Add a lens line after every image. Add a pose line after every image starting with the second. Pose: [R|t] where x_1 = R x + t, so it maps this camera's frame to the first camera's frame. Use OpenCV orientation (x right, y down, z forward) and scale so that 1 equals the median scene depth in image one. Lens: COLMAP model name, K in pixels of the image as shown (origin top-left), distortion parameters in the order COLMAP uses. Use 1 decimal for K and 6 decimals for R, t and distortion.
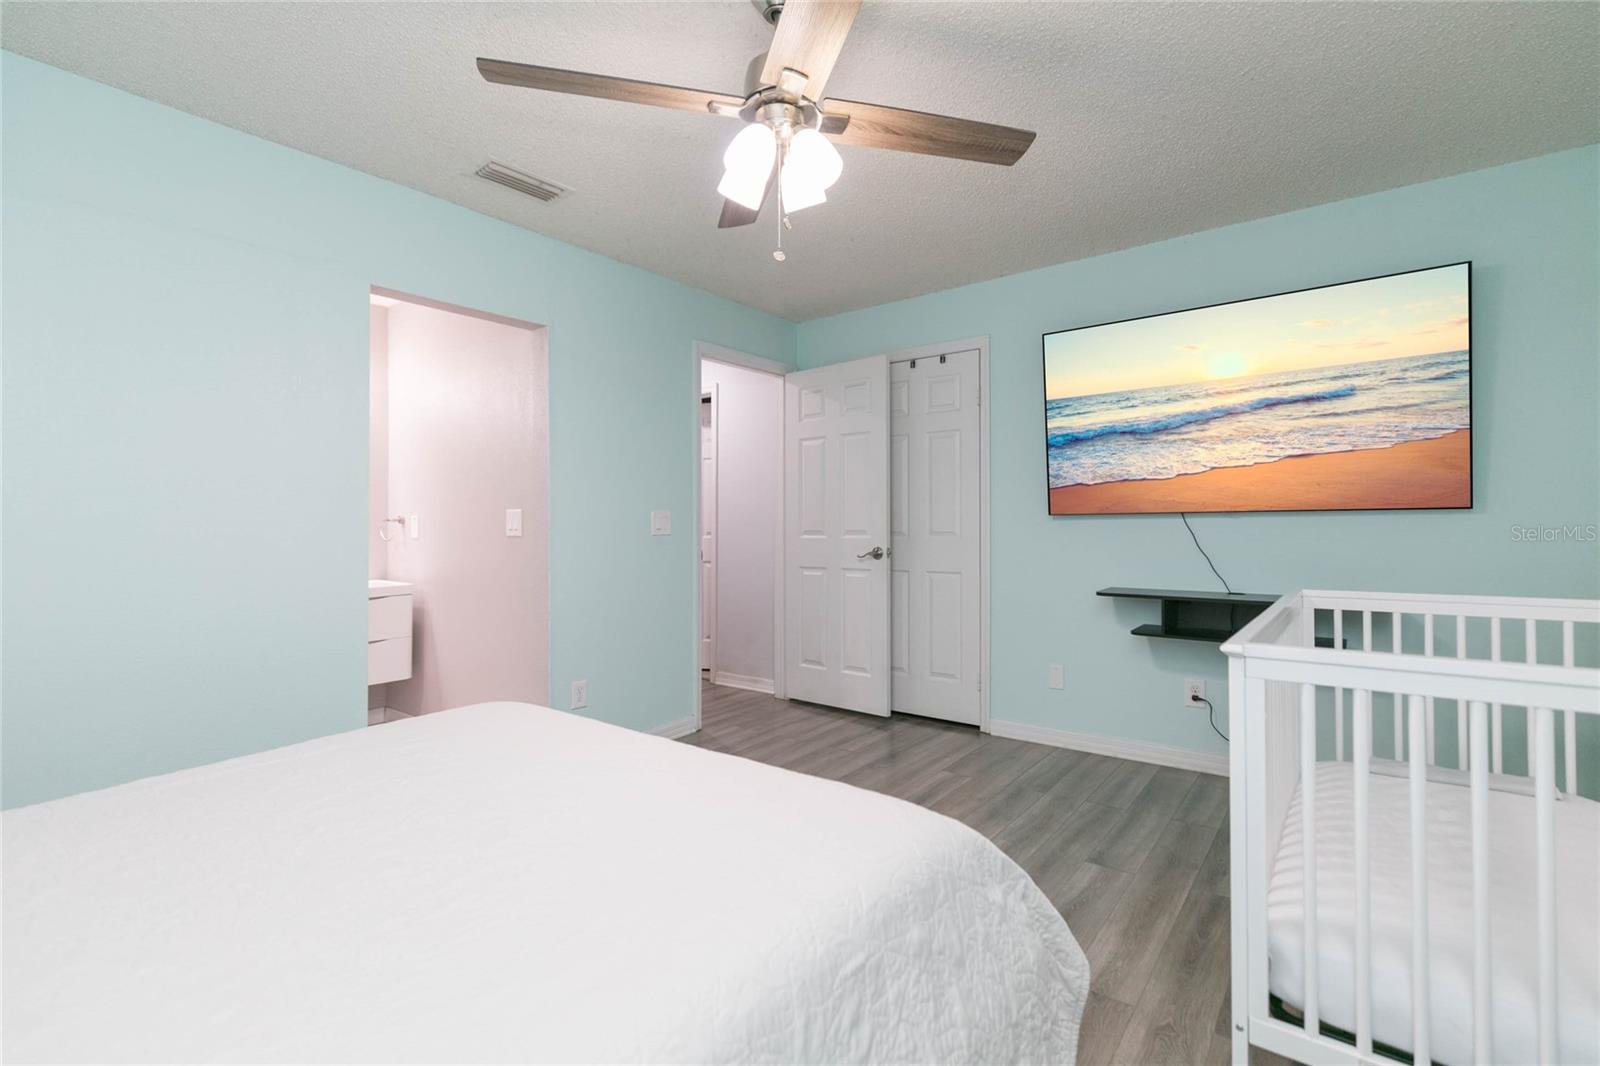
lens RADIAL K [[719.5, 0, 808.2], [0, 719.5, 517.6], [0, 0, 1]] dist [0.002198, 0.000372]
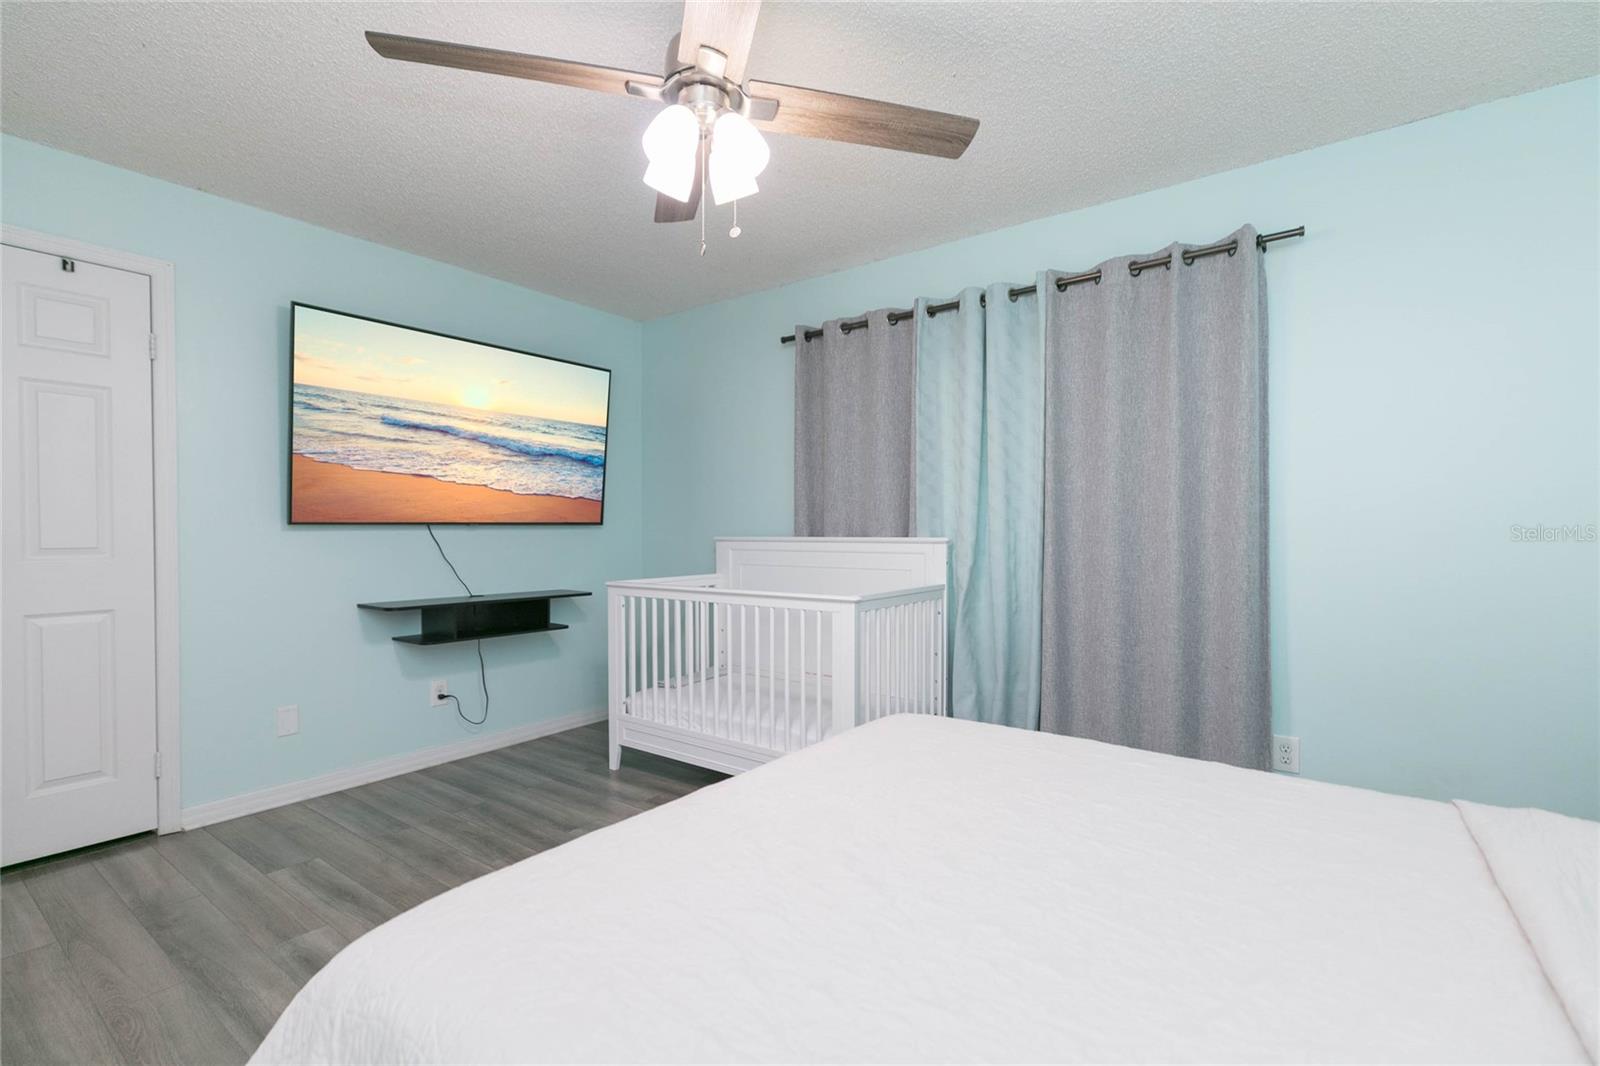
lens RADIAL K [[727.5, 0, 810.4], [0, 727.5, 553.0], [0, 0, 1]] dist [-0.000121, -0.000335]
pose [[-0.024191, -0.024141, 0.999416, -0.563952], [-0.011094, 0.999653, 0.023879, 0.002804], [-0.999646, -0.010510, -0.024451, 0.477883]]
